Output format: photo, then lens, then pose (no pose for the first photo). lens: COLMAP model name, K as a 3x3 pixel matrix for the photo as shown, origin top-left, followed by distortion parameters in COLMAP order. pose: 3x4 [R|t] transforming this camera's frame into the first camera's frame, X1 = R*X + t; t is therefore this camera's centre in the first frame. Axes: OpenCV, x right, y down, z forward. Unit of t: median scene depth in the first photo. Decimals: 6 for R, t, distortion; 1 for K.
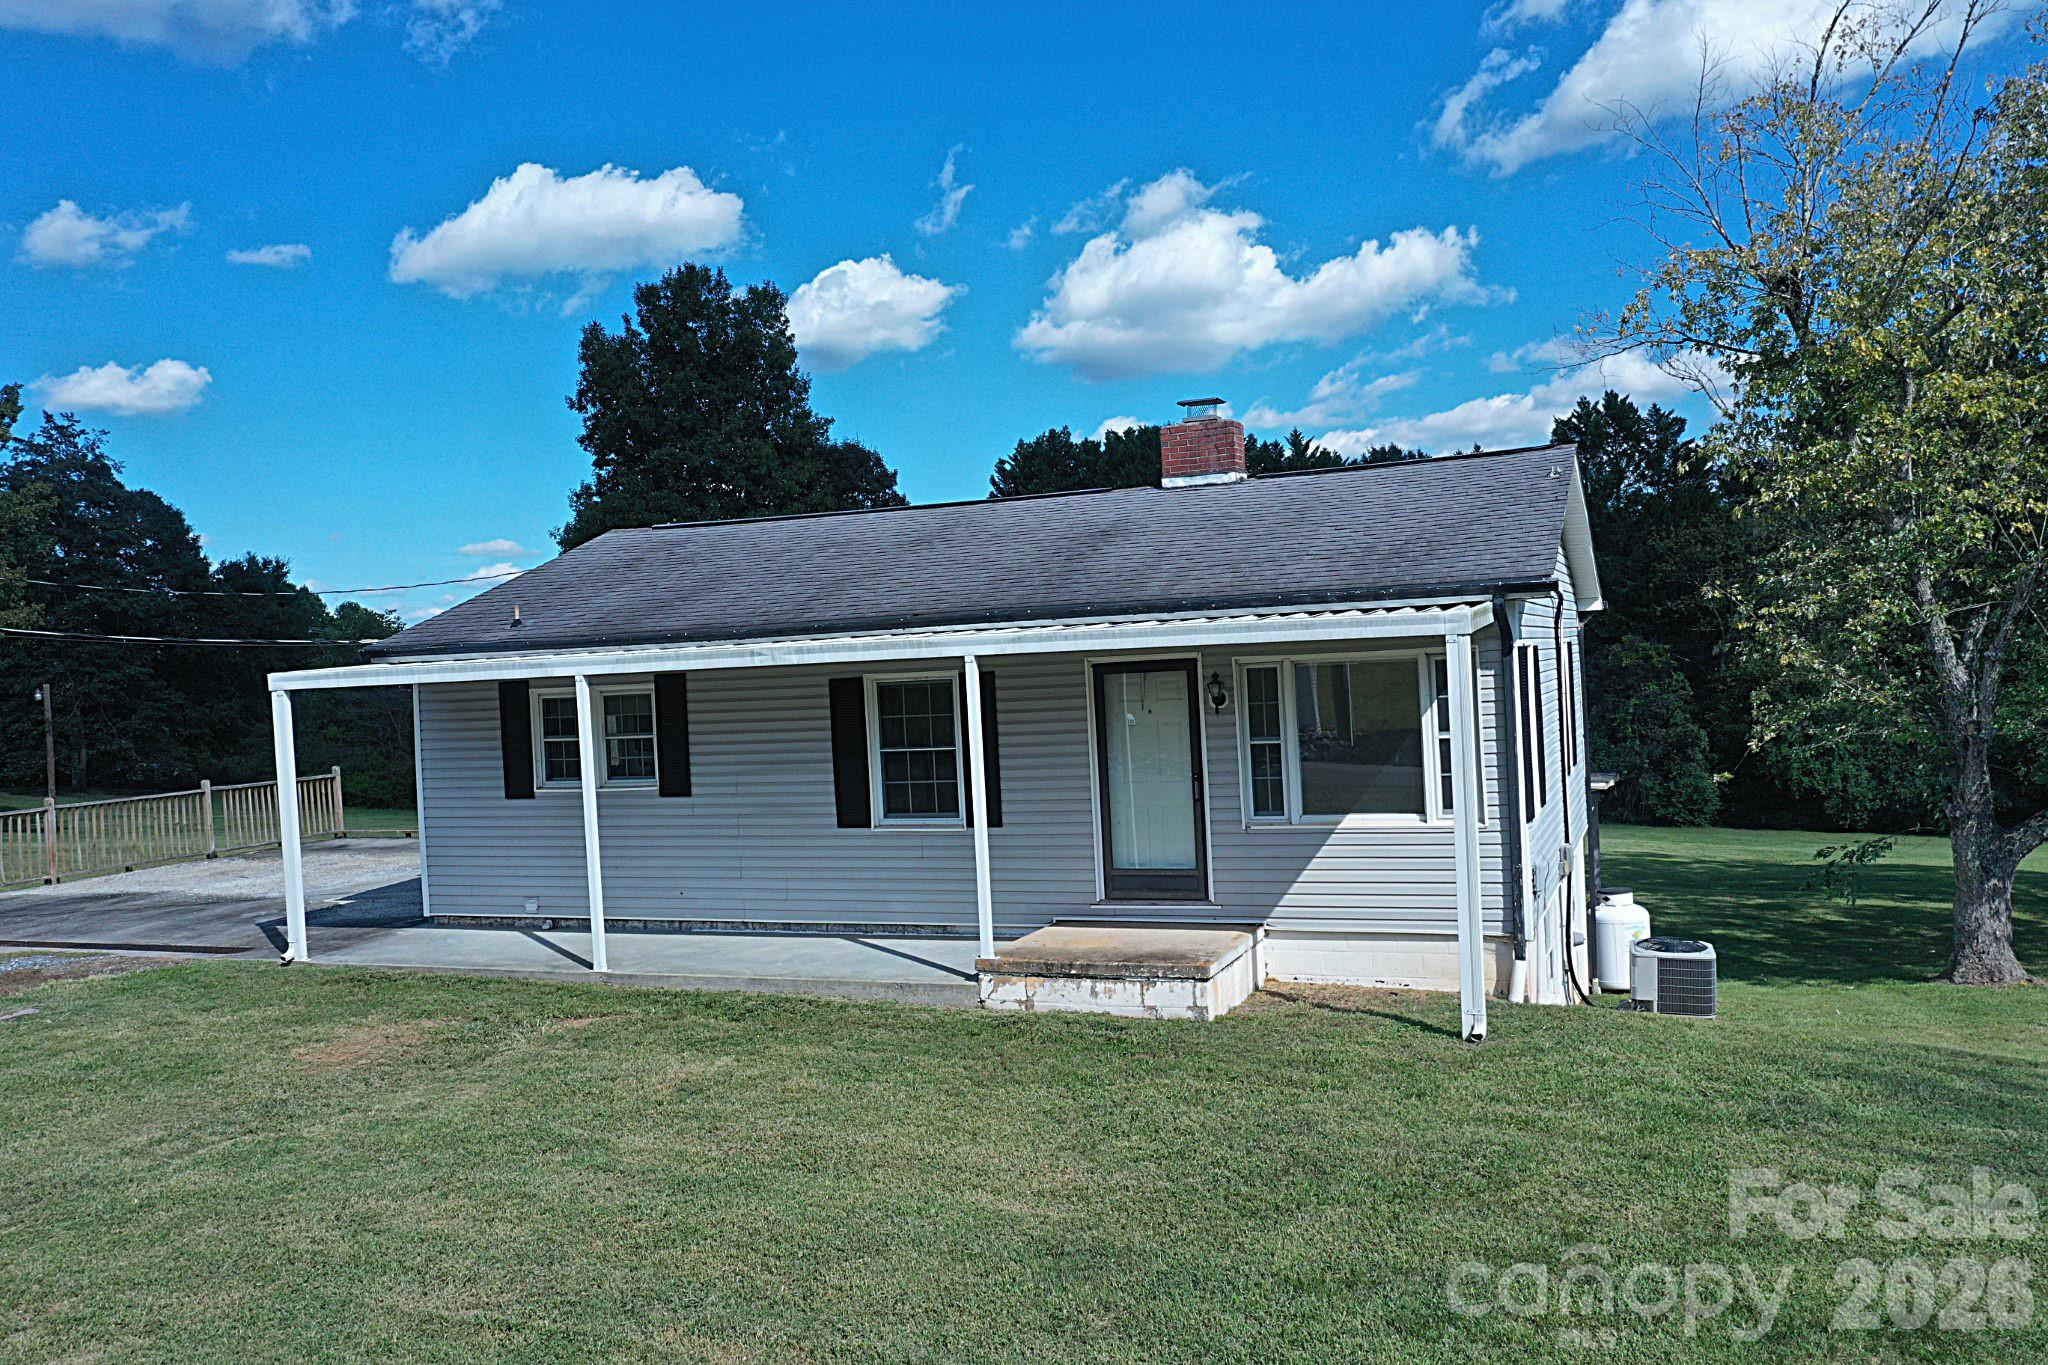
lens RADIAL K [[1627.9, 0, 1024.0], [0, 1627.9, 682.5], [0, 0, 1]] dist [-0.056844, 0.141506]
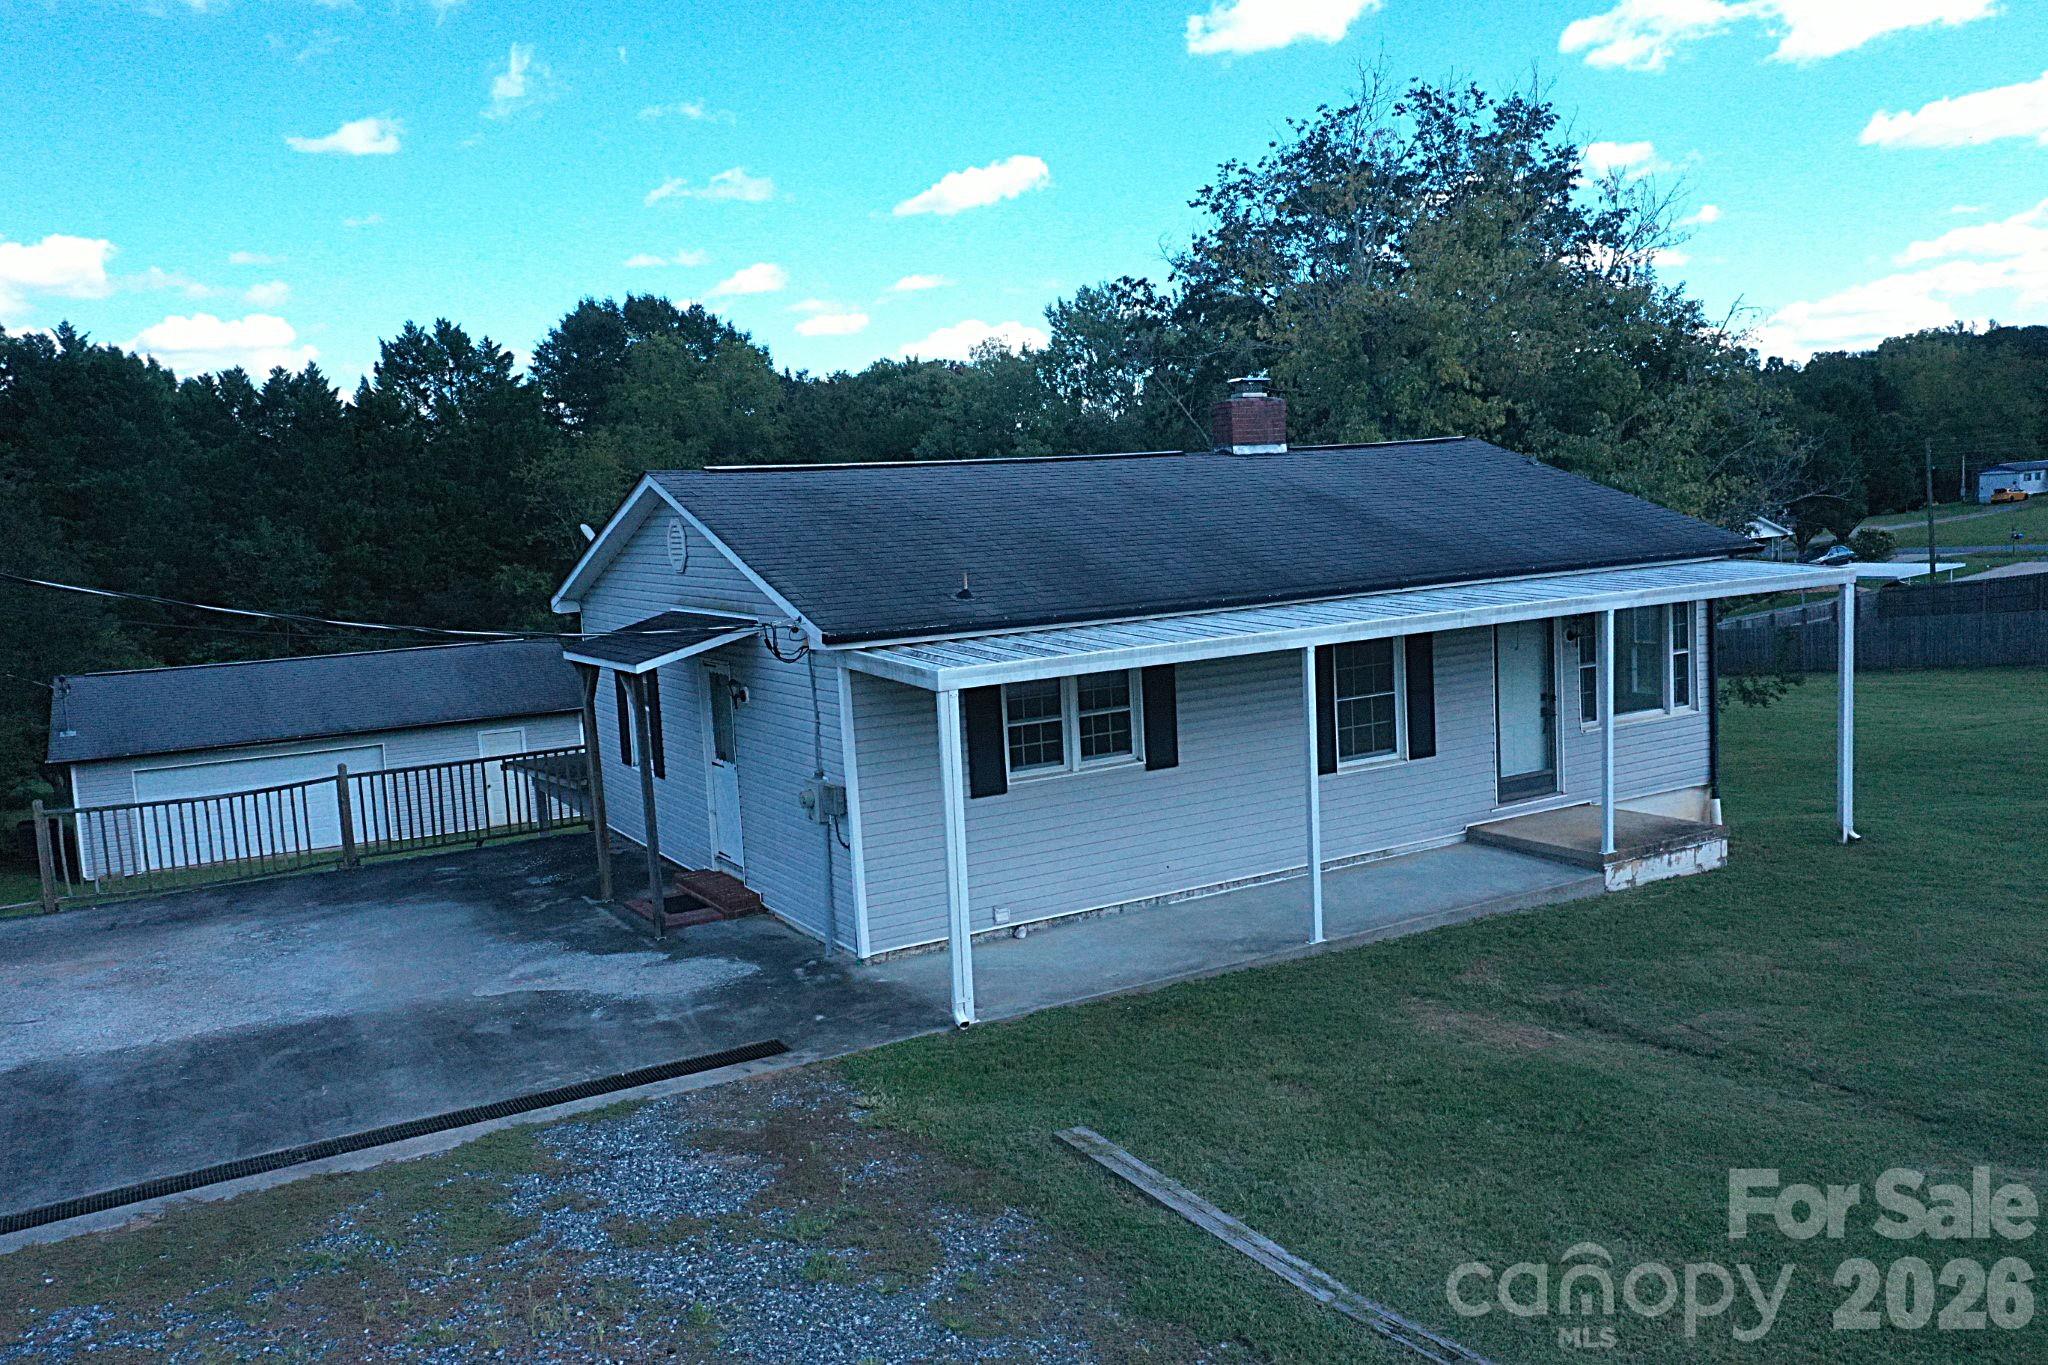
lens RADIAL K [[1627.9, 0, 1024.0], [0, 1627.9, 682.5], [0, 0, 1]] dist [-0.056844, 0.141506]
pose [[0.610778, -0.072400, 0.788485, -1.019391], [0.033397, 0.997280, 0.065702, -0.046138], [-0.791097, -0.013796, 0.611535, 0.479319]]
